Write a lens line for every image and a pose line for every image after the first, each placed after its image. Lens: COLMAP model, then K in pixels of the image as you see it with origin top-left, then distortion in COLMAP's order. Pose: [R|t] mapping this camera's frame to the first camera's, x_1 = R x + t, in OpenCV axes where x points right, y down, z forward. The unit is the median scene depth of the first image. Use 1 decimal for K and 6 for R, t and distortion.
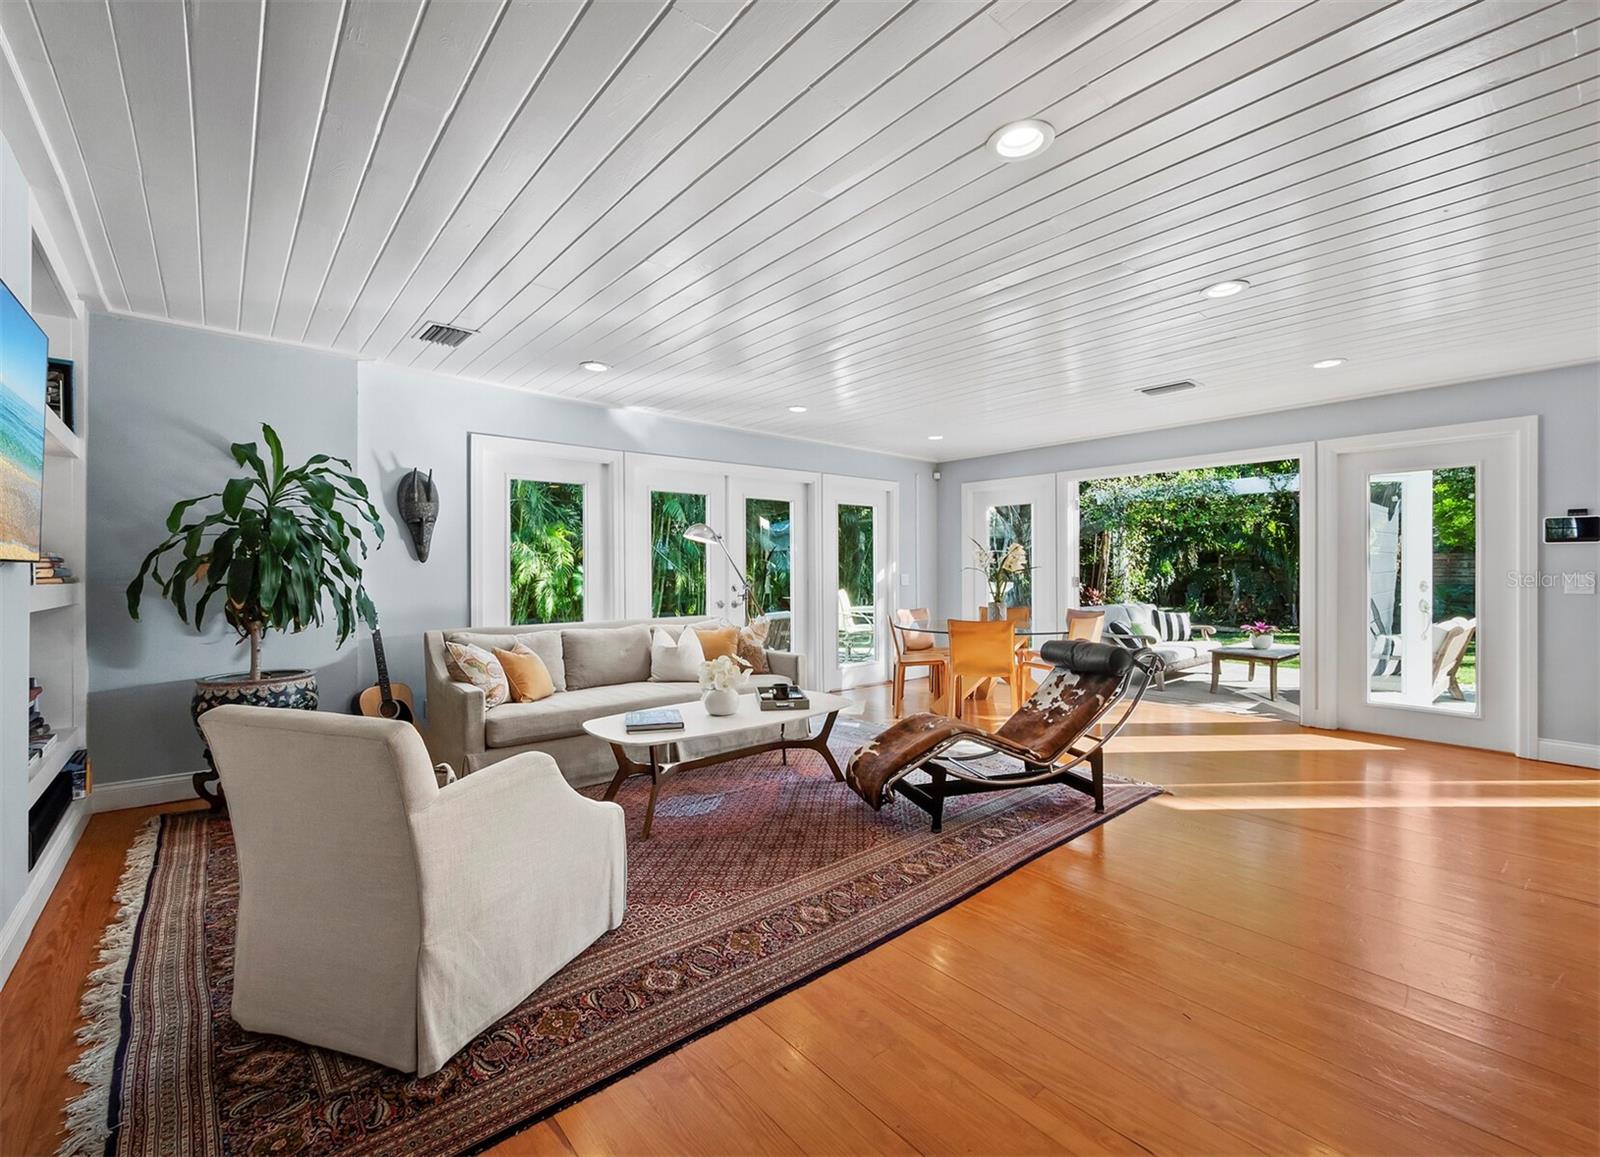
lens RADIAL K [[670.7, 0, 808.5], [0, 670.7, 562.5], [0, 0, 1]] dist [-0.003525, -0.000154]
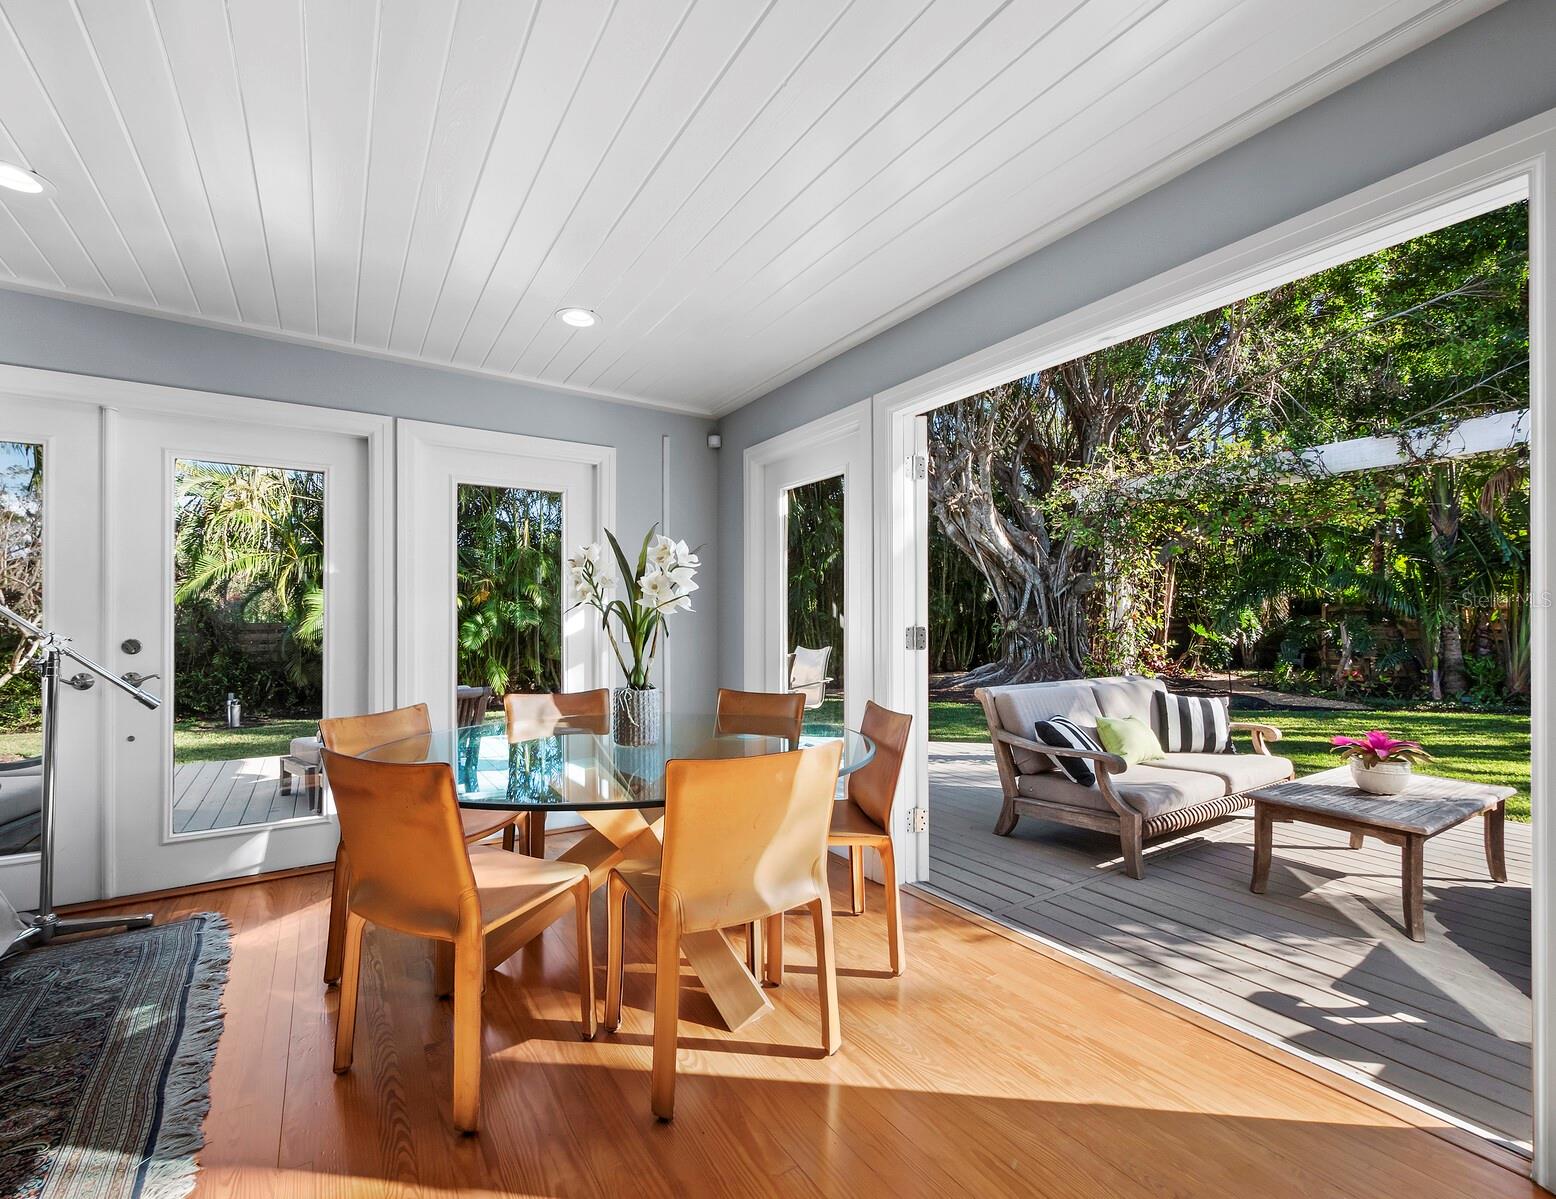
lens RADIAL K [[674.8, 0, 772.7], [0, 674.8, 612.8], [0, 0, 1]] dist [-0.003030, 0.000073]
pose [[0.989640, 0.001962, -0.143557, 0.282874], [-0.002630, 0.999987, -0.004462, 0.011038], [0.143546, 0.004793, 0.989632, 0.413414]]
